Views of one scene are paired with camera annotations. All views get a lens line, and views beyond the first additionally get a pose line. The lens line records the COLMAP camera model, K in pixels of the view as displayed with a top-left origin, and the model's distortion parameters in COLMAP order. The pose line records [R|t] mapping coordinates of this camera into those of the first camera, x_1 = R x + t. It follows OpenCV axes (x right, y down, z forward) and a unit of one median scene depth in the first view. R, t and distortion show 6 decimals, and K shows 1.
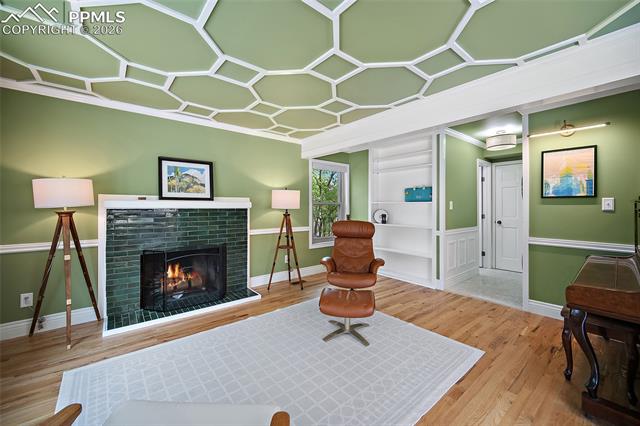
lens RADIAL K [[255.4, 0, 320.3], [0, 255.4, 208.5], [0, 0, 1]] dist [-0.001568, -0.000447]
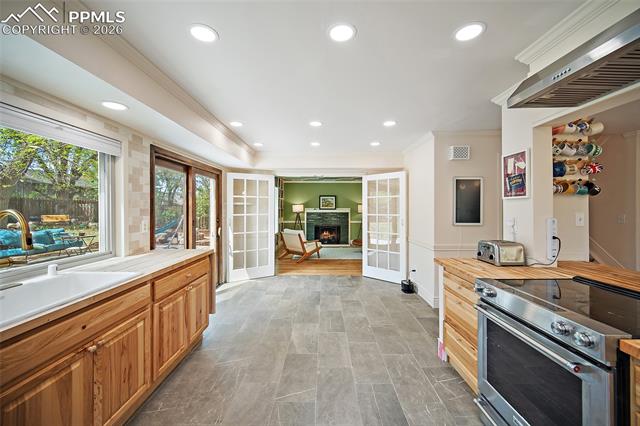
lens RADIAL K [[255.4, 0, 320.1], [0, 255.4, 210.7], [0, 0, 1]] dist [-0.001568, -0.000447]
pose [[0.765802, 0.007522, -0.643033, 1.340408], [-0.004832, 0.999971, 0.005944, -0.036386], [0.643059, -0.001445, 0.765815, -1.345488]]
